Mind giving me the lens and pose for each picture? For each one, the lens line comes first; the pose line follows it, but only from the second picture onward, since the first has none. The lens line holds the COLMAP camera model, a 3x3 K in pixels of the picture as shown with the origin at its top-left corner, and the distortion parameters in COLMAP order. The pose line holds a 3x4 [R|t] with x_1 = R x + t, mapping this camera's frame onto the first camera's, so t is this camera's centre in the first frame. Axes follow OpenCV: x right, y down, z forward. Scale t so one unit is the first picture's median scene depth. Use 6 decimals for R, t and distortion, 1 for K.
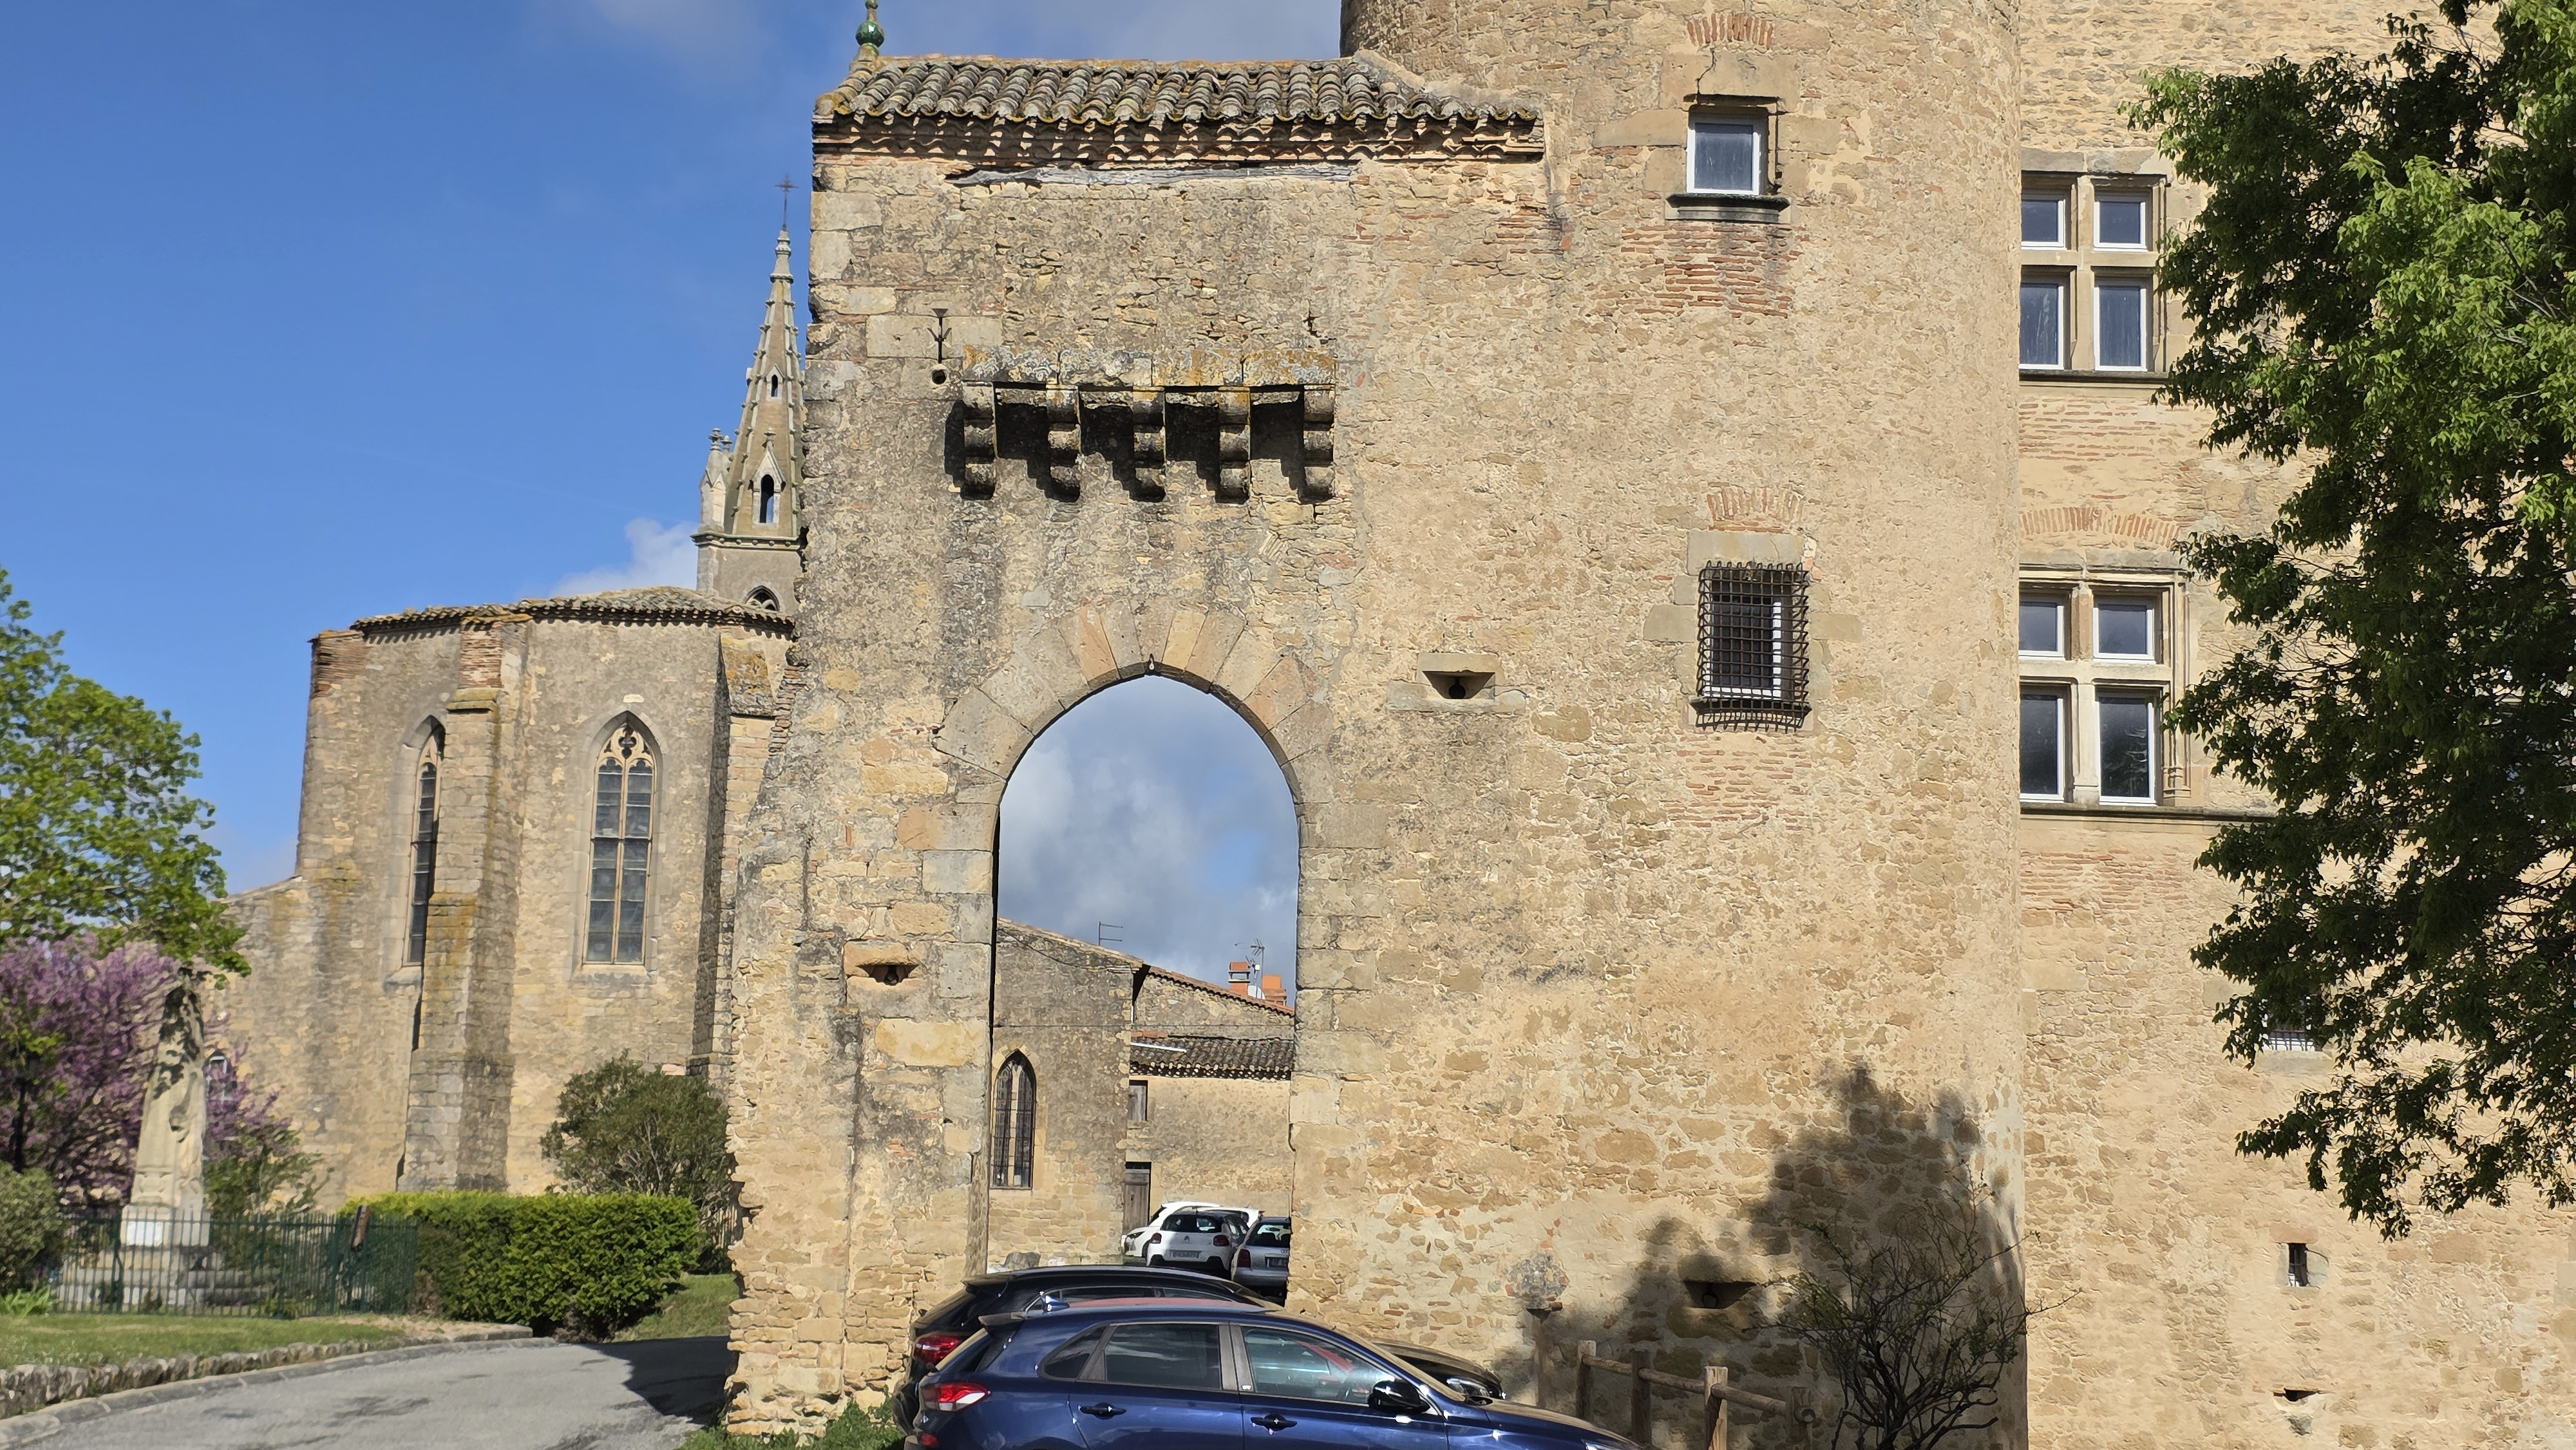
lens RADIAL K [[3419.8, 0, 1298.2], [0, 3419.8, 721.0], [0, 0, 1]] dist [0.115159, 0.000000]
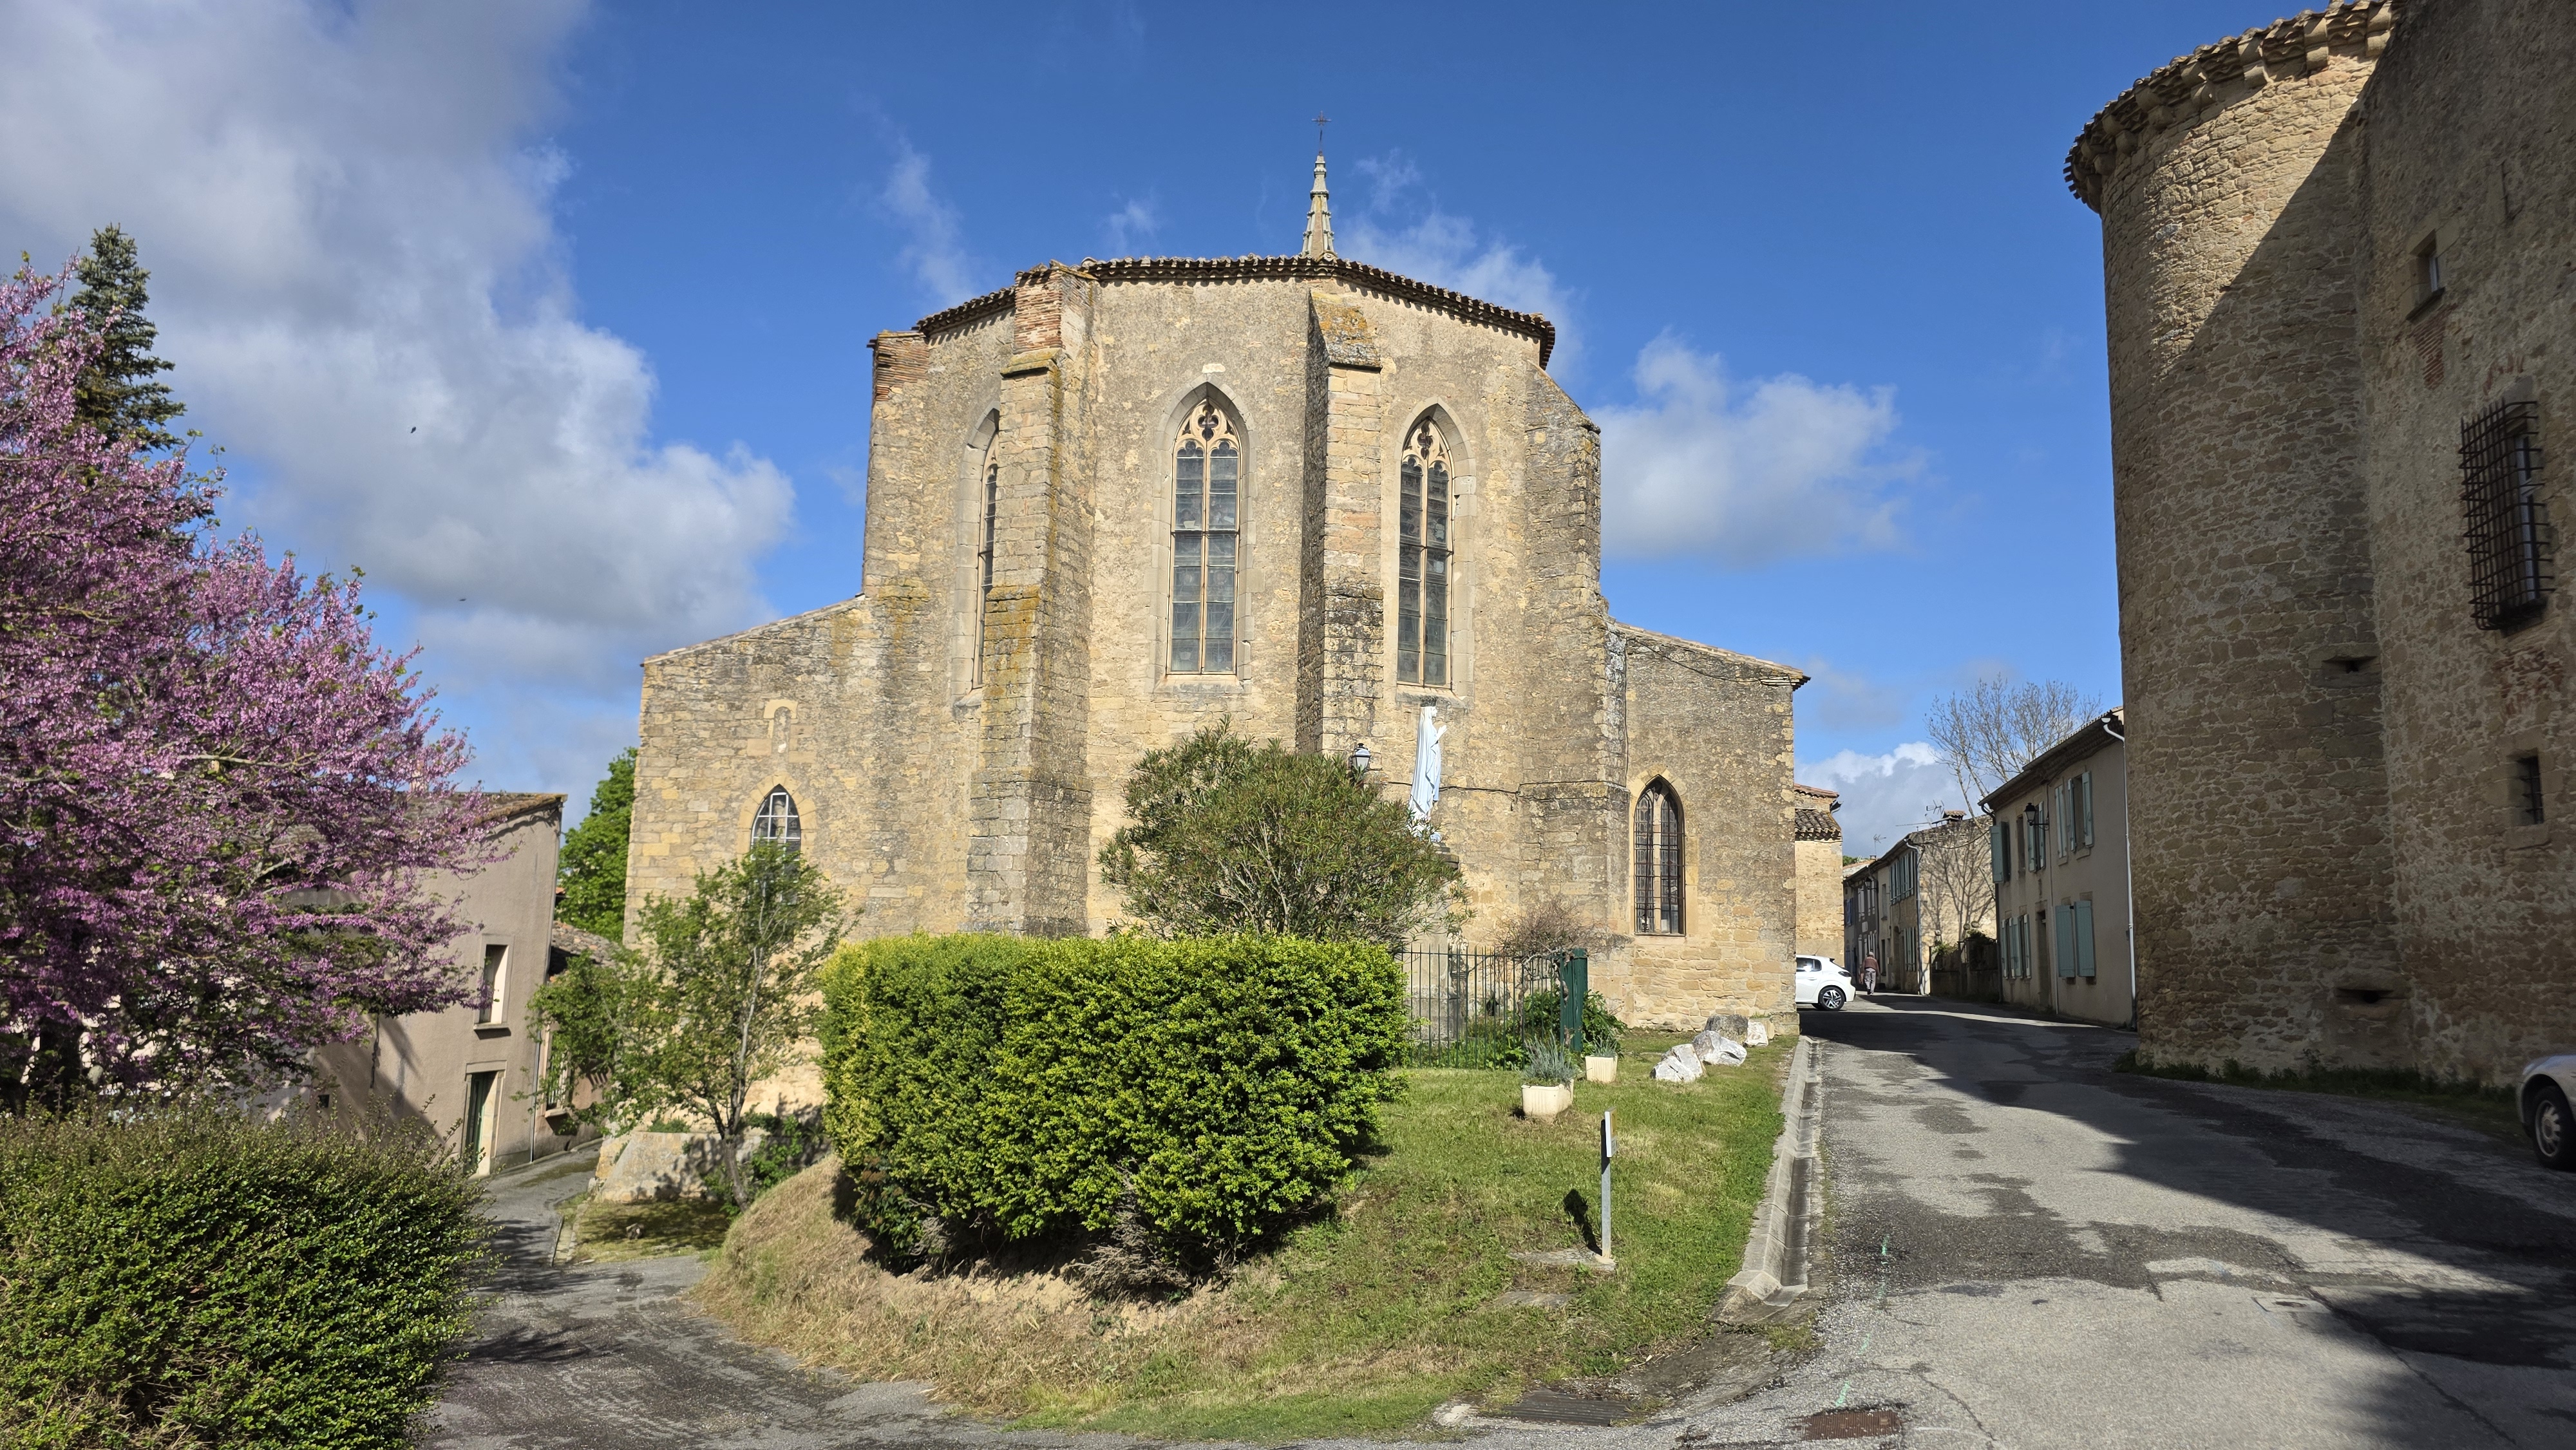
lens RADIAL K [[1818.7, 0, 1251.7], [0, 1818.7, 727.3], [0, 0, 1]] dist [0.087739, -0.046965]
pose [[0.985505, -0.027217, -0.167446, -0.287728], [0.030249, 0.999421, 0.015585, 0.199612], [0.166925, -0.020424, 0.985758, 1.436008]]
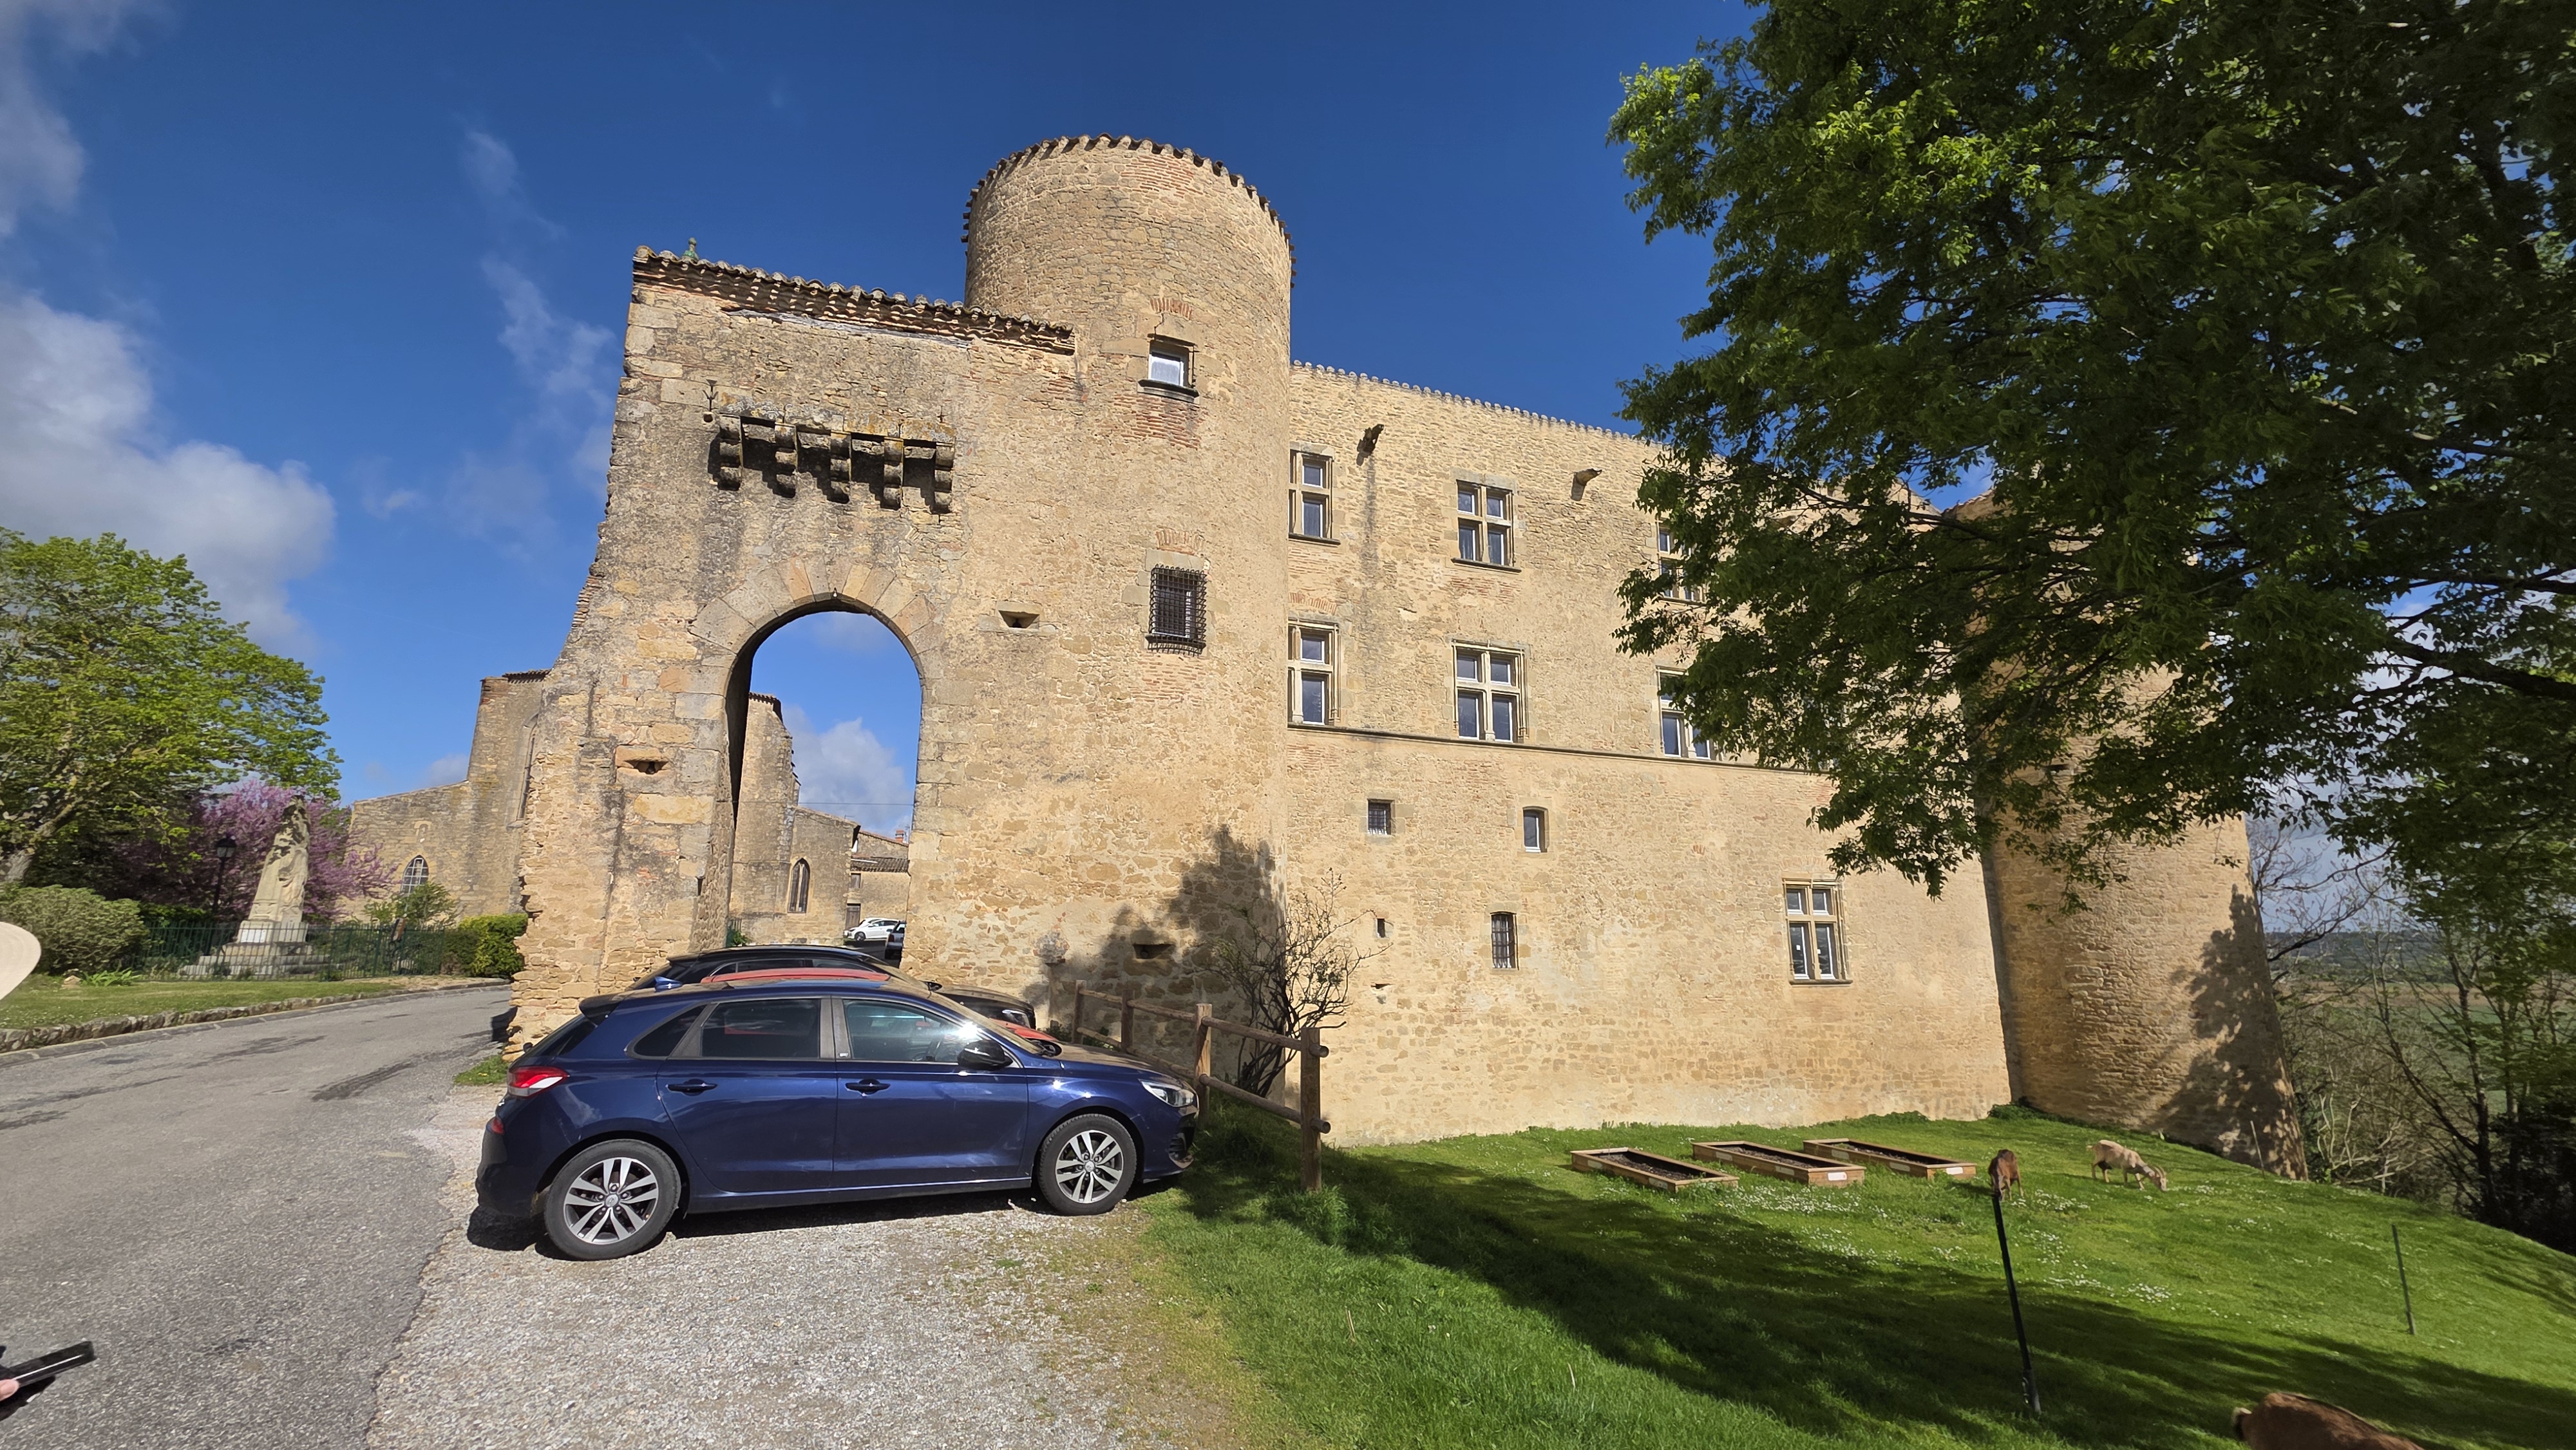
lens RADIAL K [[1028.1, 0, 1290.7], [0, 1028.1, 732.0], [0, 0, 1]] dist [0.000666, 0.001254]
pose [[0.942420, 0.042870, 0.331674, 0.004433], [-0.030280, 0.998614, -0.043038, 0.067040], [-0.333059, 0.030517, 0.942412, 0.428198]]
